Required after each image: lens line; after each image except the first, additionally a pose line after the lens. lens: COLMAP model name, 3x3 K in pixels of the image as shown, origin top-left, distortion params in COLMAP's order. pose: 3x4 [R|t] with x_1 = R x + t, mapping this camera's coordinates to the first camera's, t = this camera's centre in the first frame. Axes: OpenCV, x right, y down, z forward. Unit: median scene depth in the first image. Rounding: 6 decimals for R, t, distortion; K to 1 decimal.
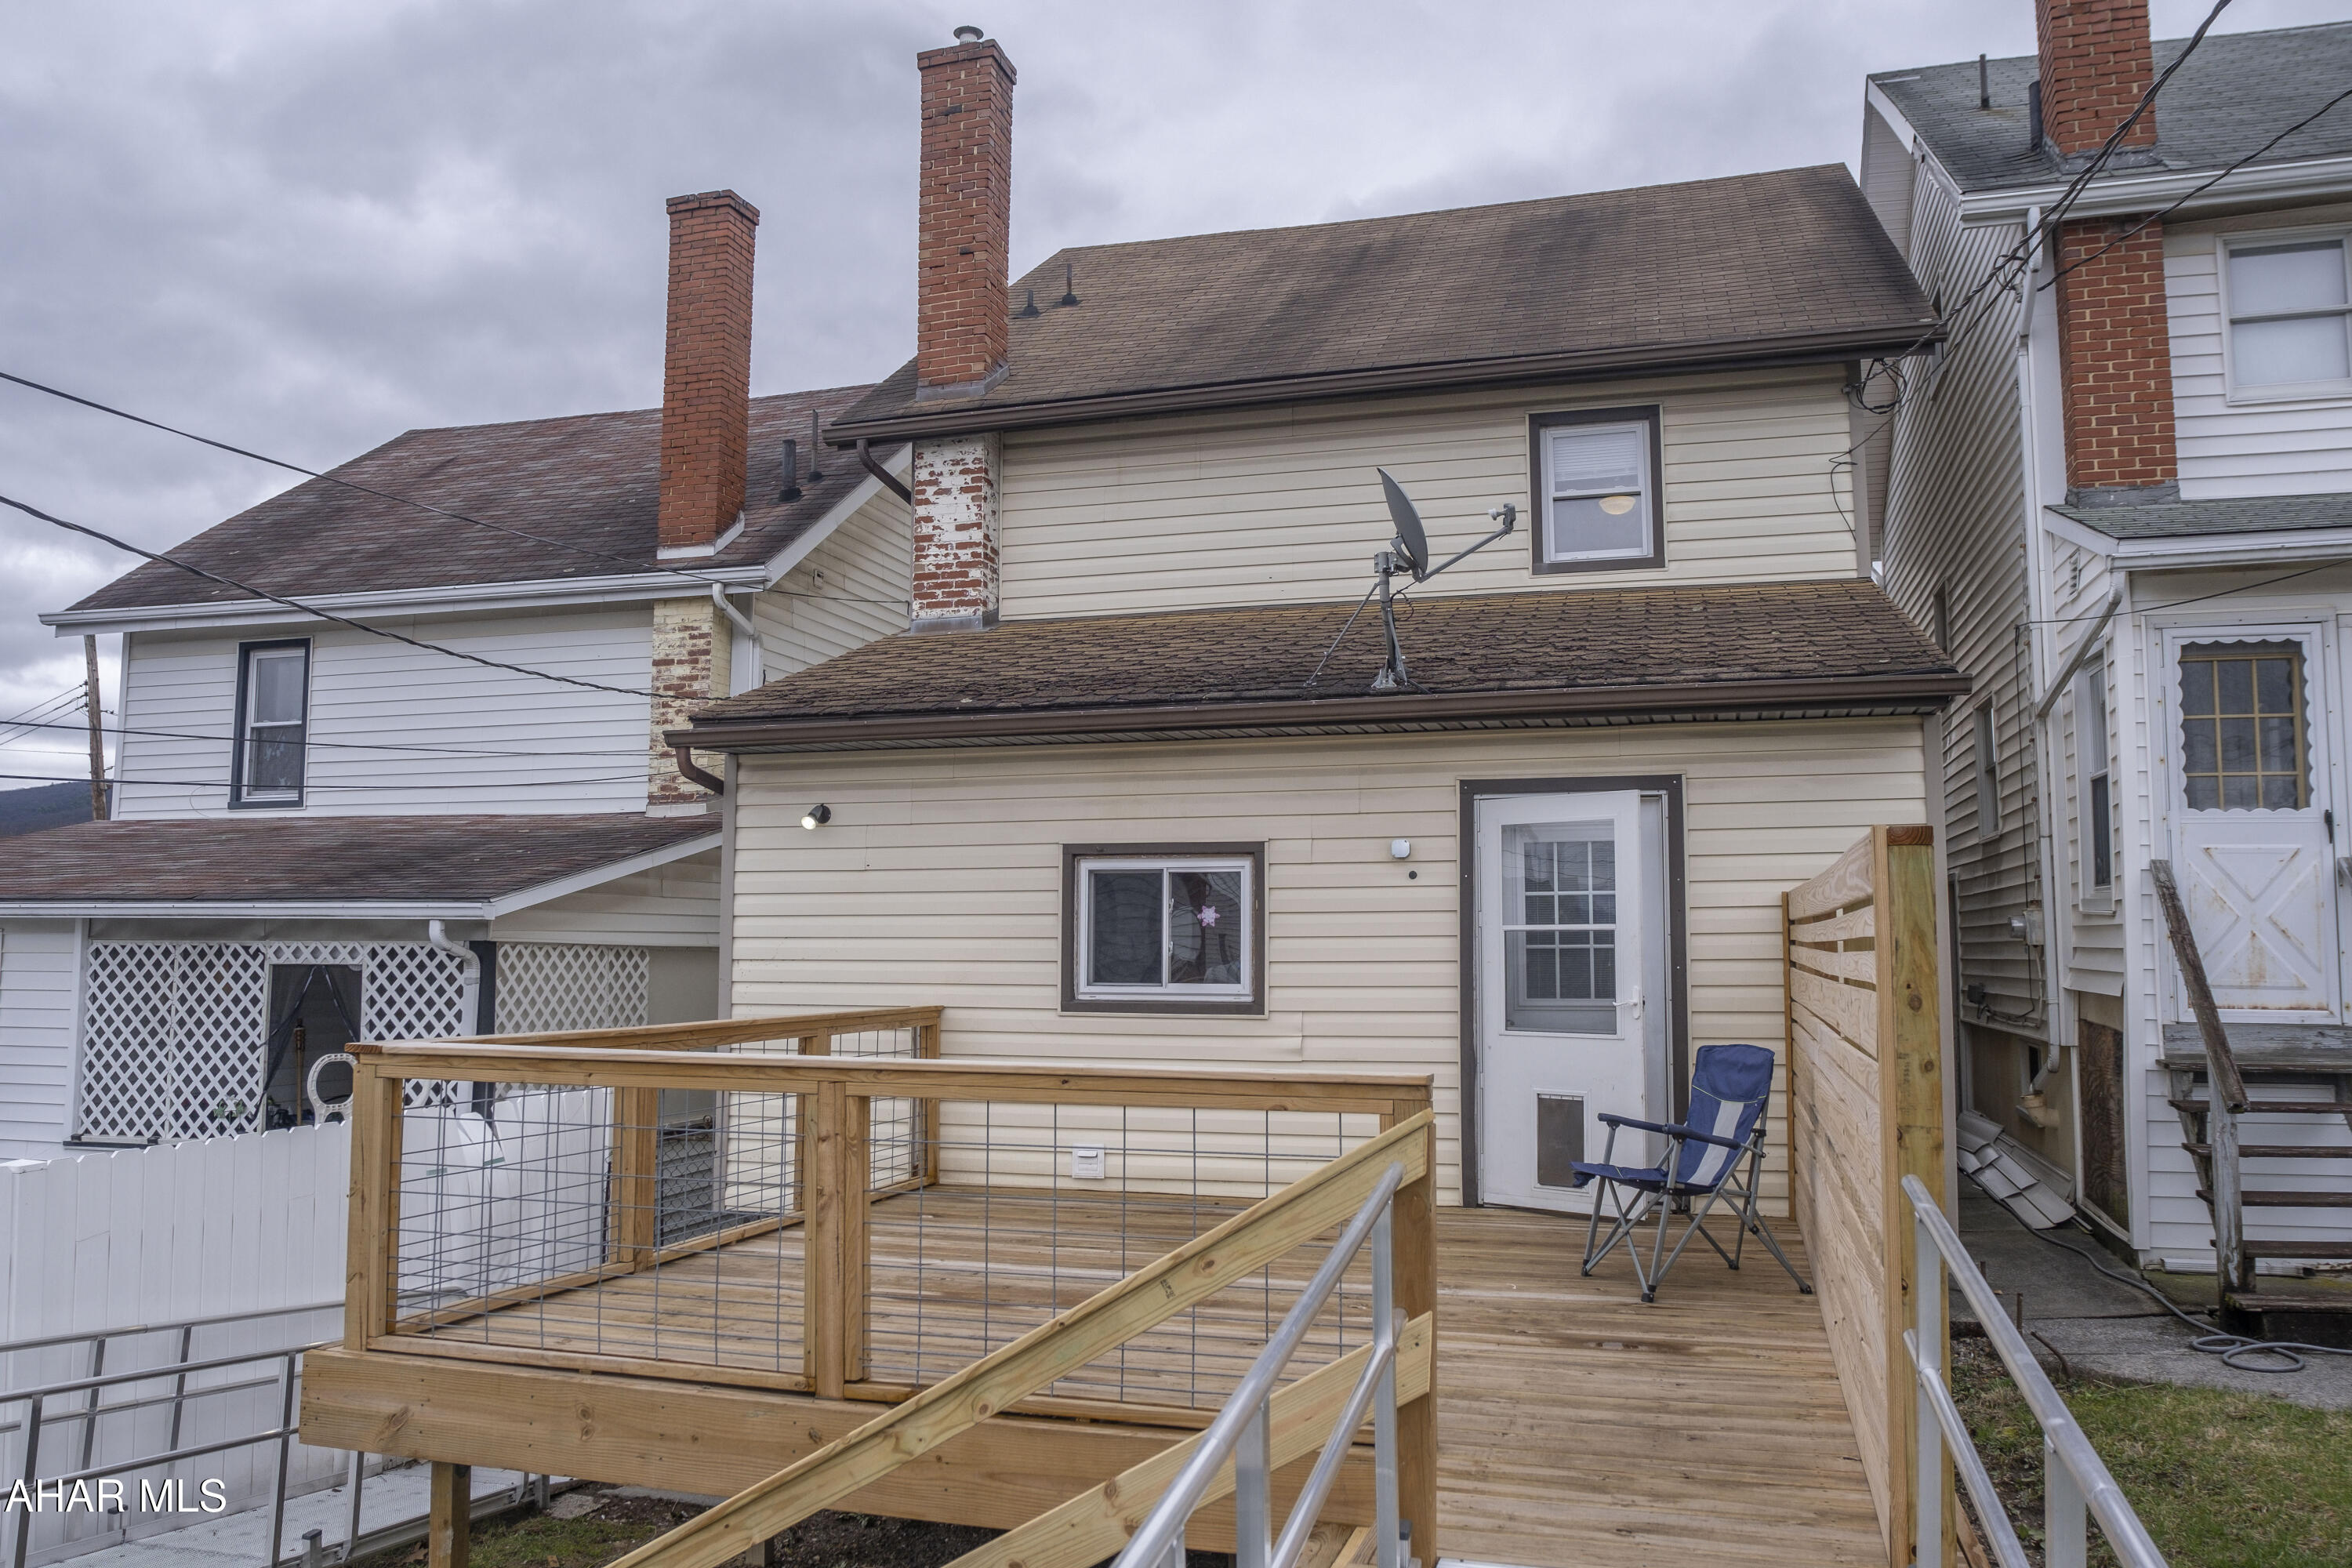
lens RADIAL K [[1750.7, 0, 1176.0], [0, 1750.7, 784.0], [0, 0, 1]] dist [-0.084746, 0.065127]
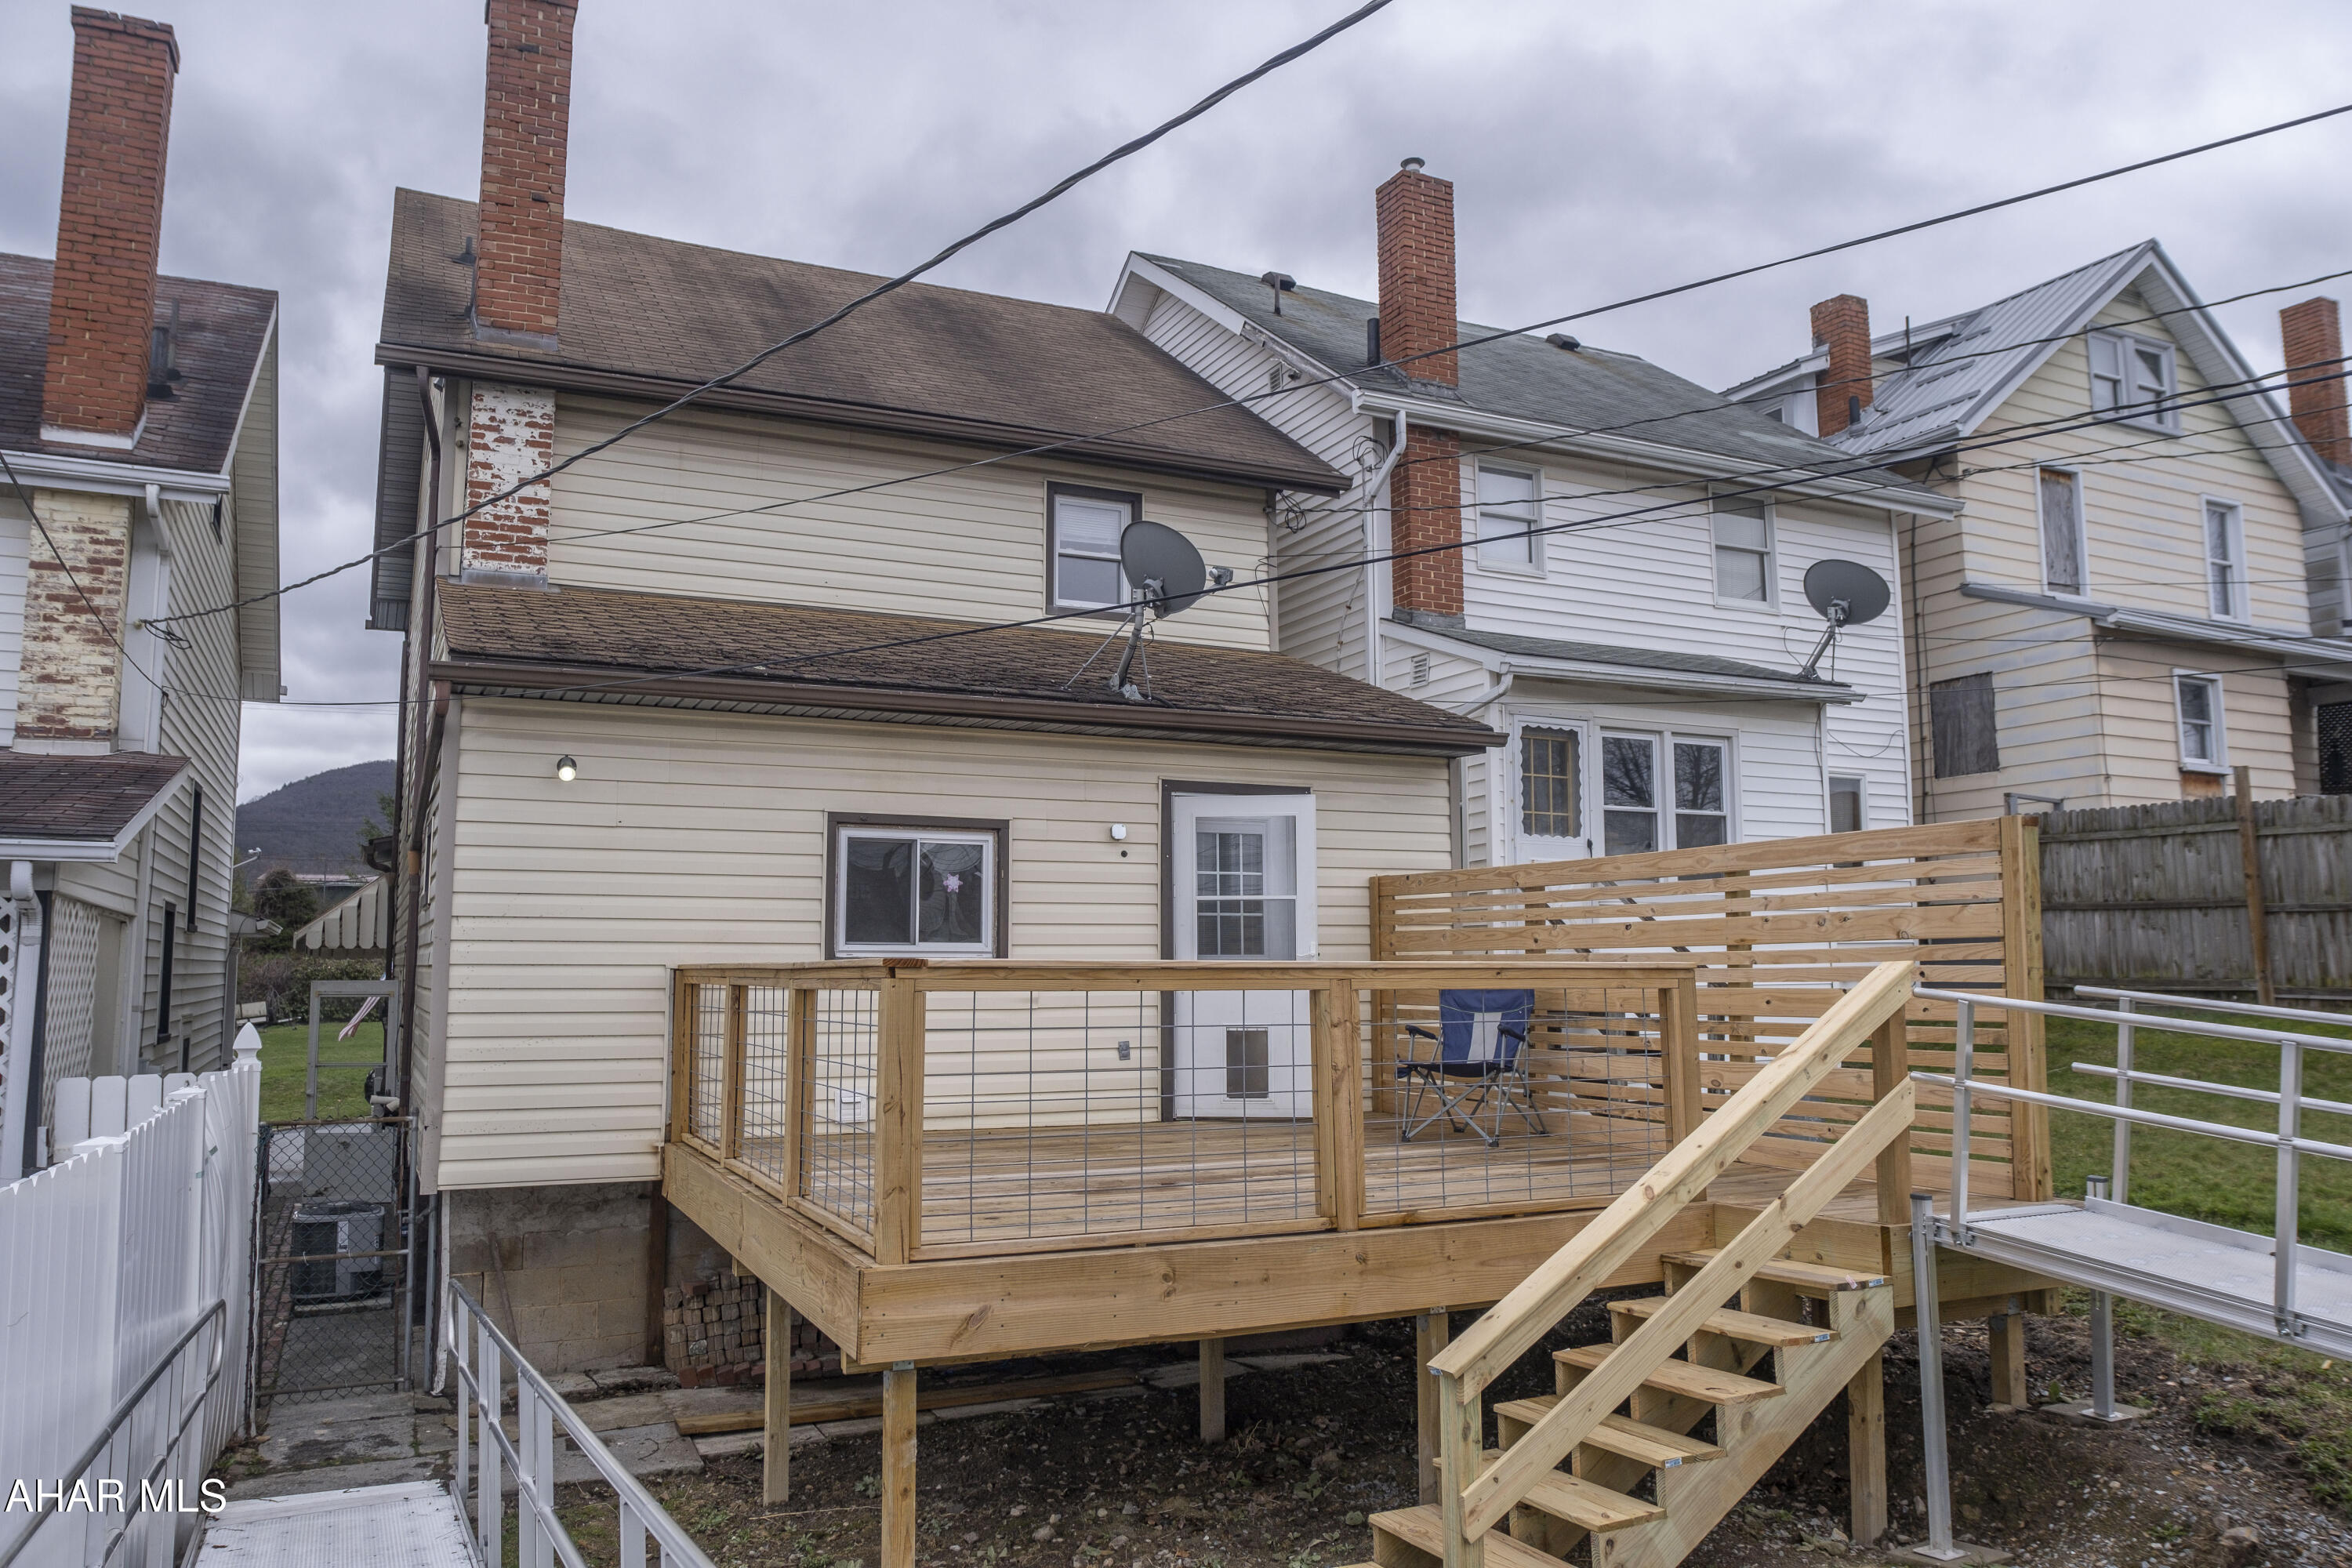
lens RADIAL K [[1681.7, 0, 1176.0], [0, 1681.7, 784.0], [0, 0, 1]] dist [-0.082639, 0.056060]
pose [[0.733717, 0.072282, 0.675599, -0.526114], [-0.059458, 0.997341, -0.042132, 0.041880], [-0.676848, -0.009257, 0.736064, 0.090298]]
